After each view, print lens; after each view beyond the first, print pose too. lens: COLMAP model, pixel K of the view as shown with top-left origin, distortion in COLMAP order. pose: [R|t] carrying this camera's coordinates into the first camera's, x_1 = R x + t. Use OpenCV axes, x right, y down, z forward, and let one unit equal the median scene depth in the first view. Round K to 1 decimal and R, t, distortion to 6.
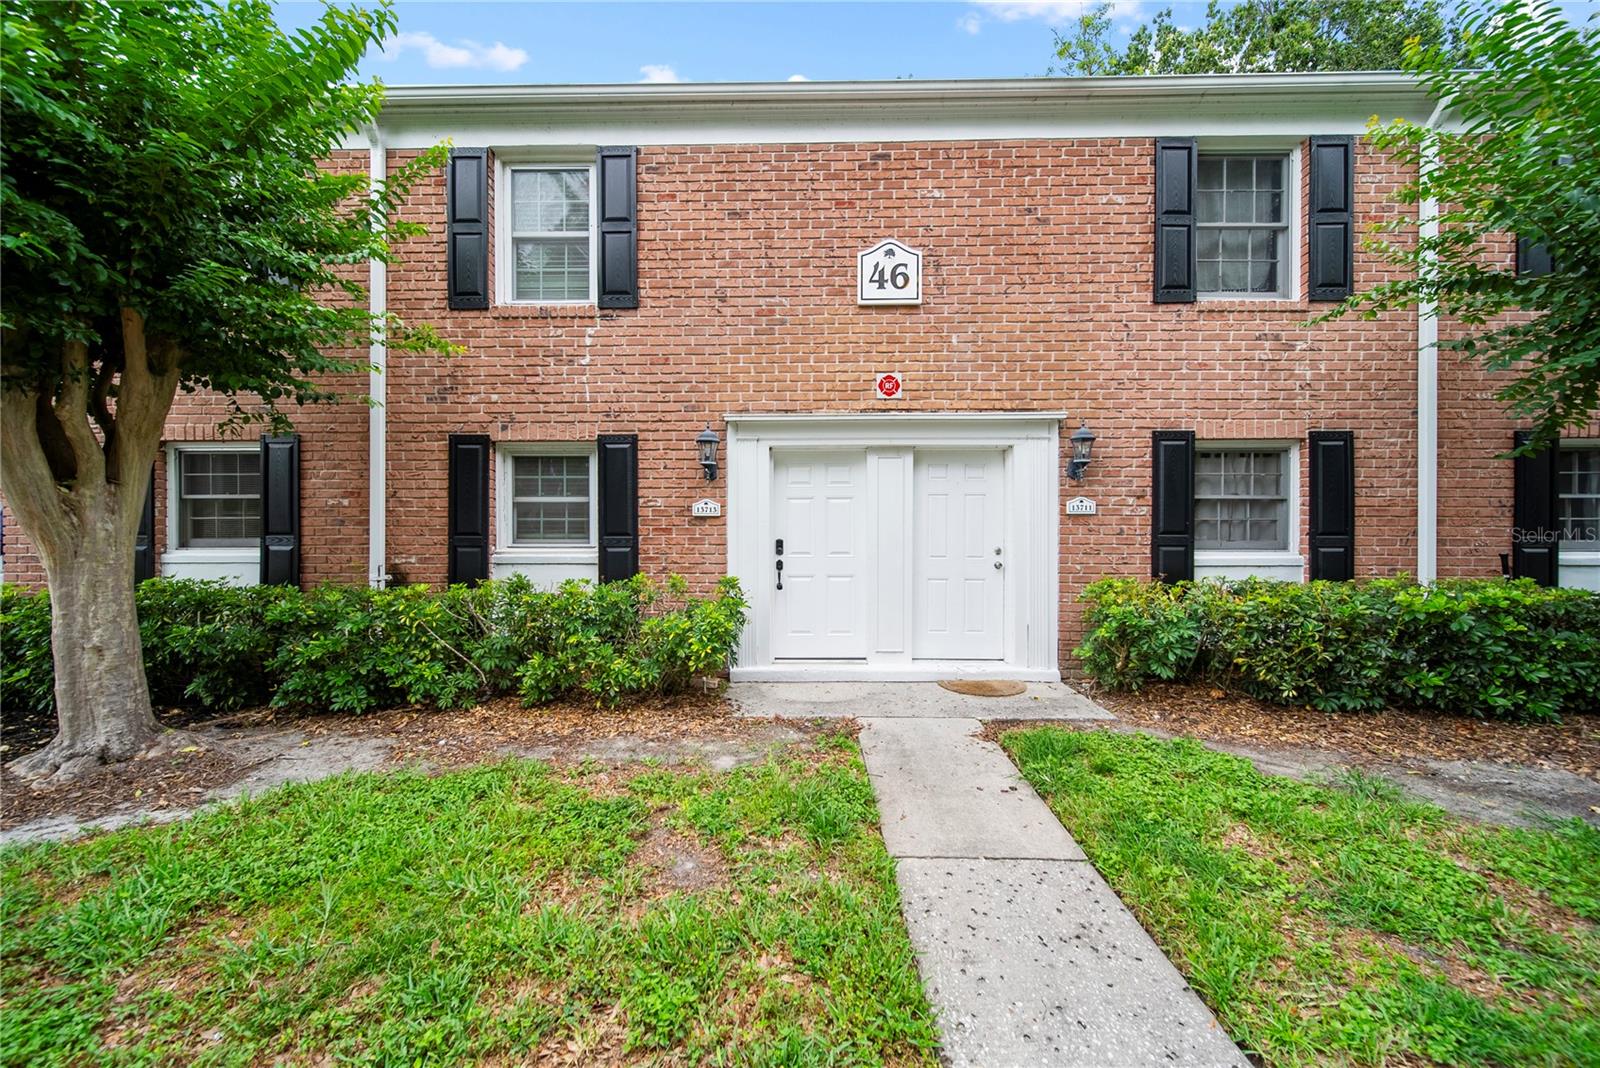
lens RADIAL K [[562.7, 0, 798.3], [0, 562.7, 530.1], [0, 0, 1]] dist [0.002613, 0.000123]
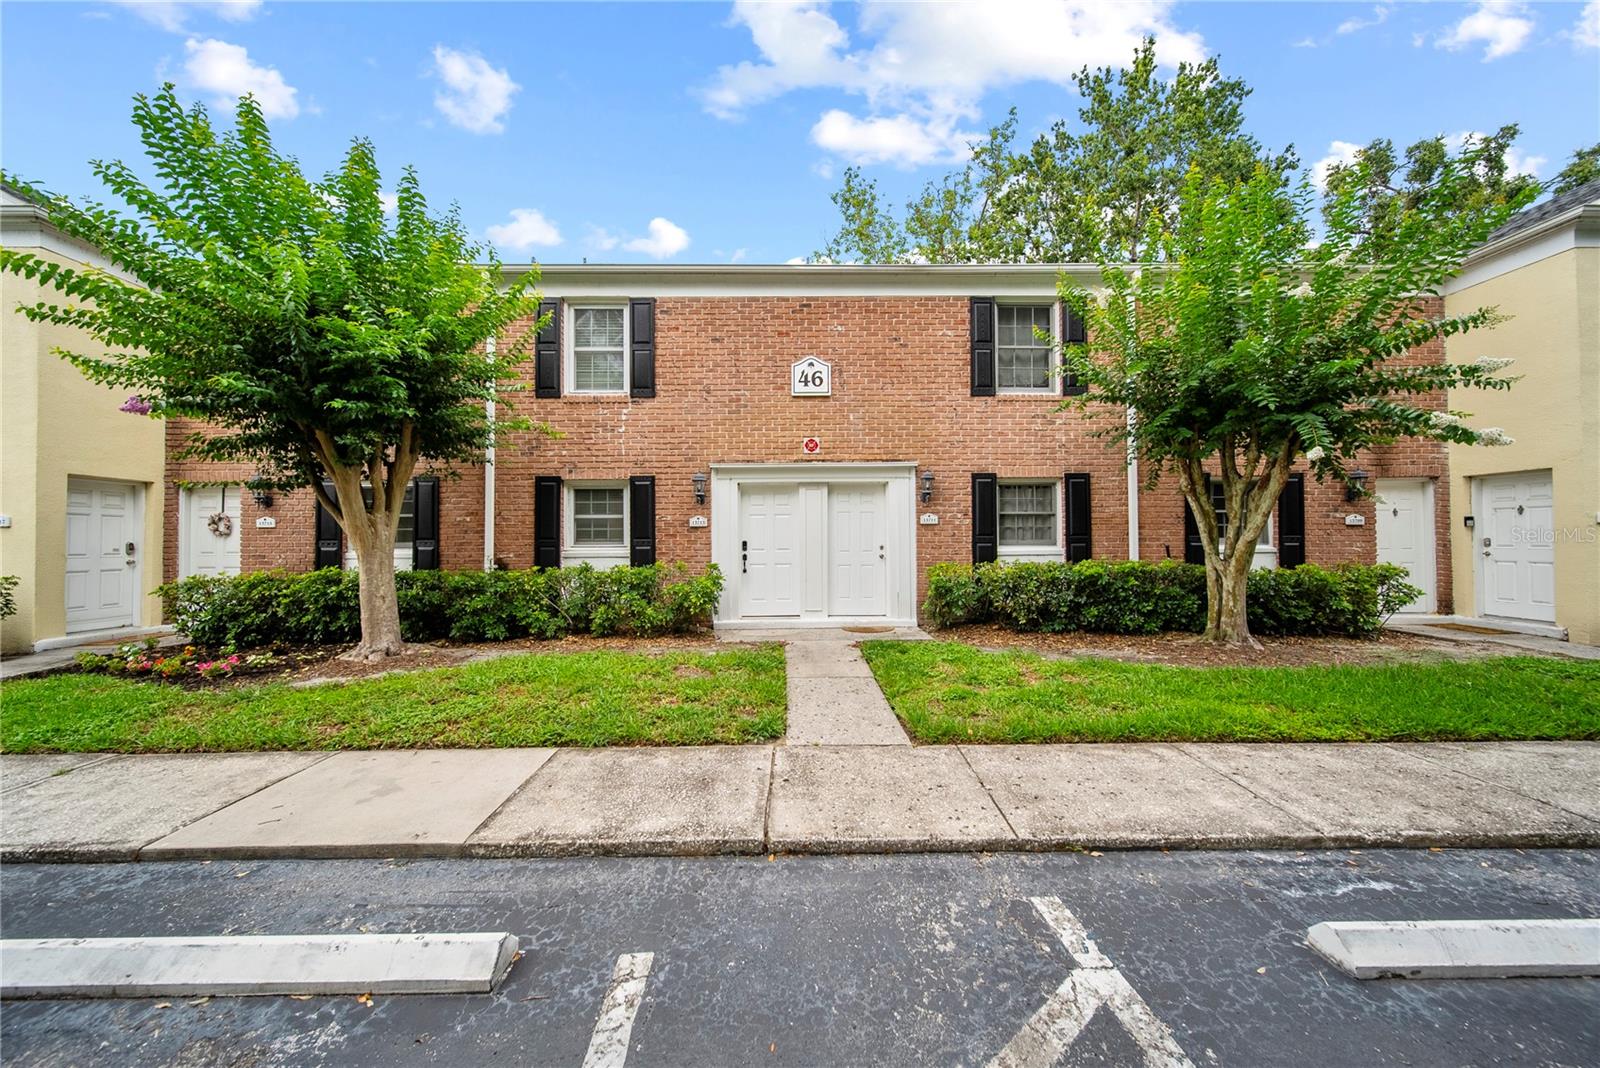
lens RADIAL K [[562.7, 0, 799.8], [0, 562.7, 531.8], [0, 0, 1]] dist [0.002613, 0.000123]
pose [[0.999410, -0.006152, 0.033780, 0.071155], [0.006719, 0.999838, -0.016686, 0.019376], [-0.033672, 0.016903, 0.999290, -0.616188]]
